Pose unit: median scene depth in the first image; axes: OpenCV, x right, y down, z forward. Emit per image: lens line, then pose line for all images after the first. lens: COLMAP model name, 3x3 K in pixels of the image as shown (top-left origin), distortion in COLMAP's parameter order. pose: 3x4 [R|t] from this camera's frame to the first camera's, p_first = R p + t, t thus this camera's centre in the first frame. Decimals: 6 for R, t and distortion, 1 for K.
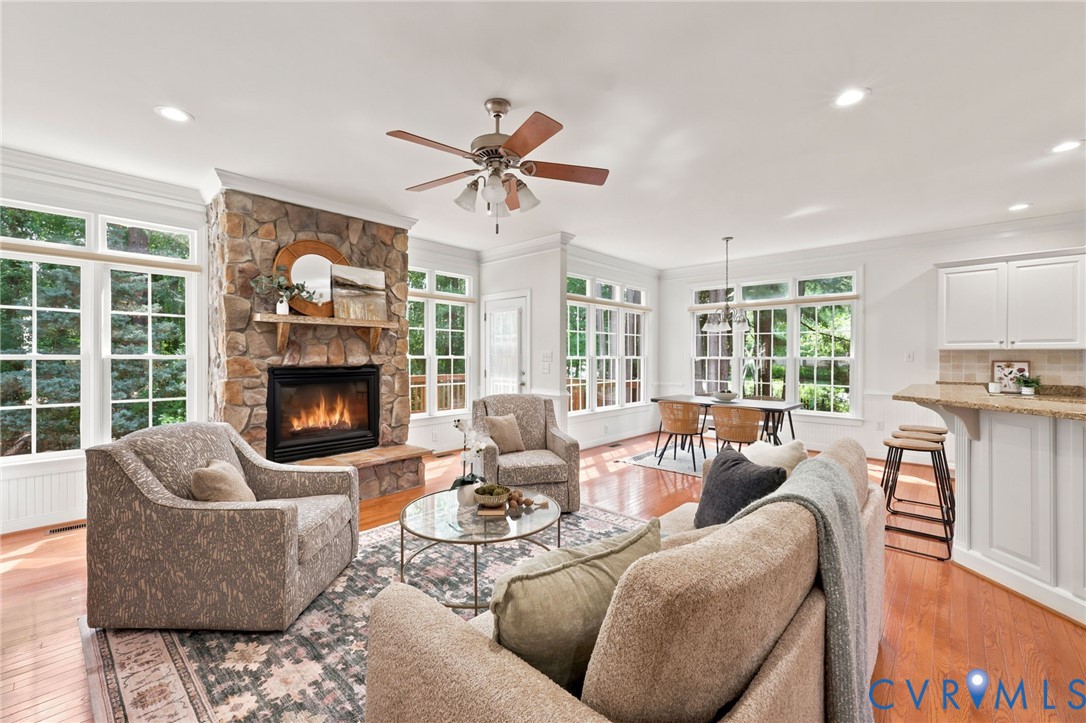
lens RADIAL K [[449.8, 0, 540.2], [0, 449.8, 356.6], [0, 0, 1]] dist [-0.003527, 0.000518]
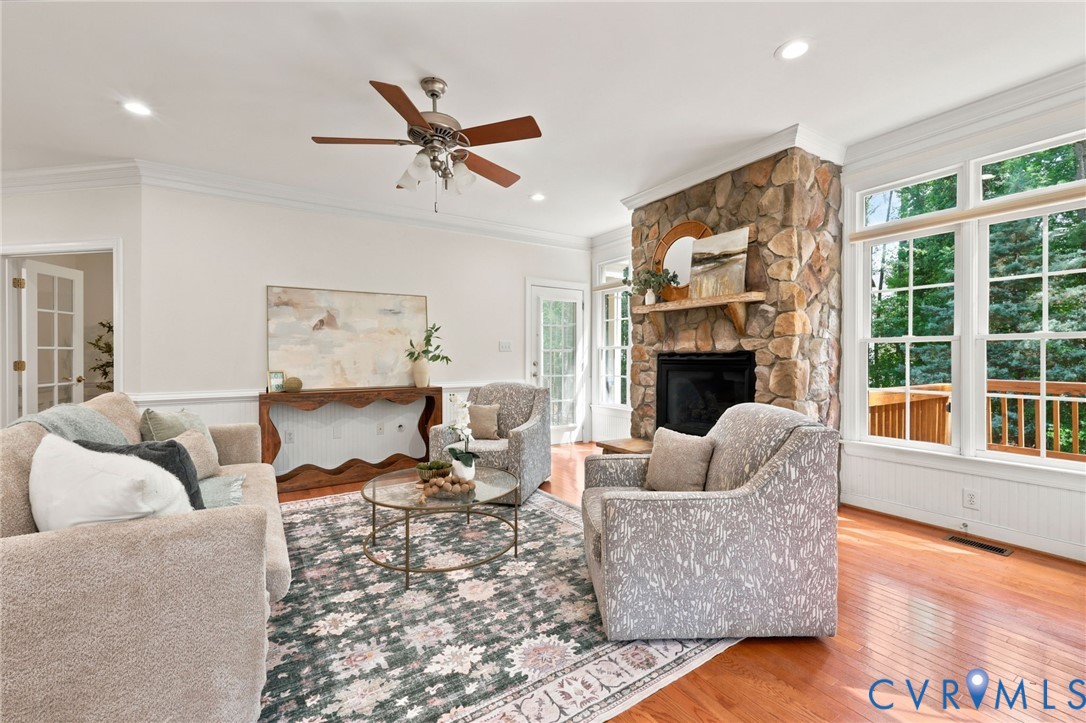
lens RADIAL K [[449.8, 0, 537.6], [0, 449.8, 361.1], [0, 0, 1]] dist [-0.003527, 0.000518]
pose [[-0.262009, 0.009782, -0.965016, 0.515982], [0.002213, 0.999952, 0.009536, 0.029947], [0.965063, 0.000363, -0.262018, 0.944855]]
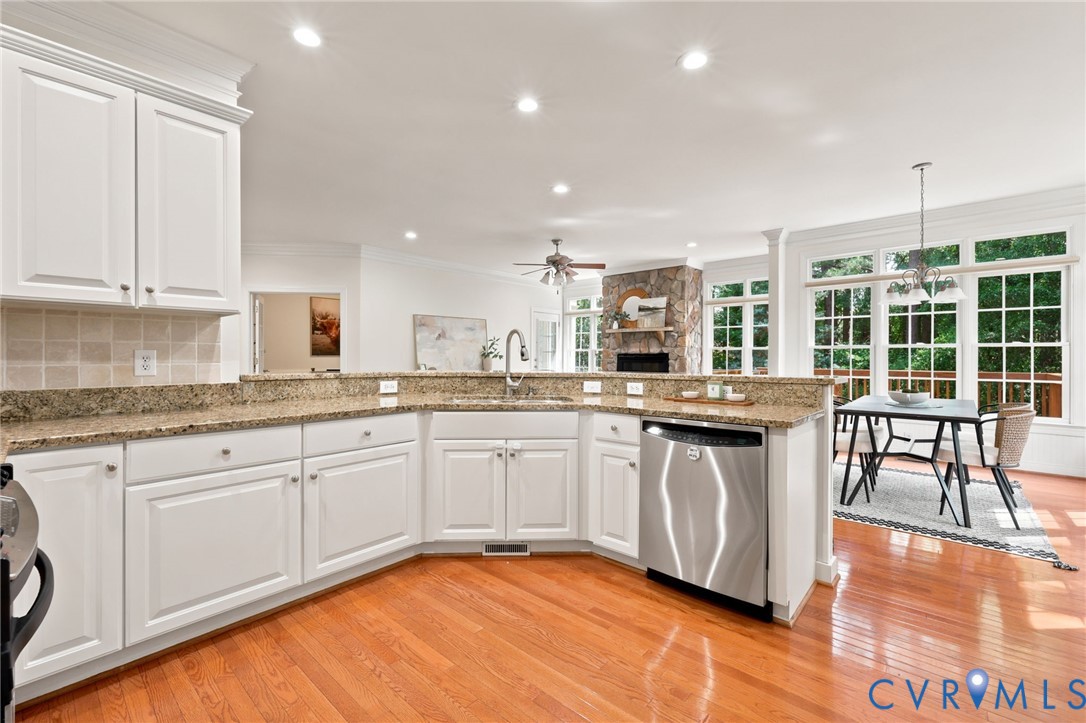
lens RADIAL K [[449.8, 0, 539.2], [0, 449.8, 359.0], [0, 0, 1]] dist [-0.003527, 0.000518]
pose [[0.018361, 0.009355, -0.999788, 1.429418], [0.001346, 0.999955, 0.009382, 0.025732], [0.999831, -0.001518, 0.018348, 0.554044]]
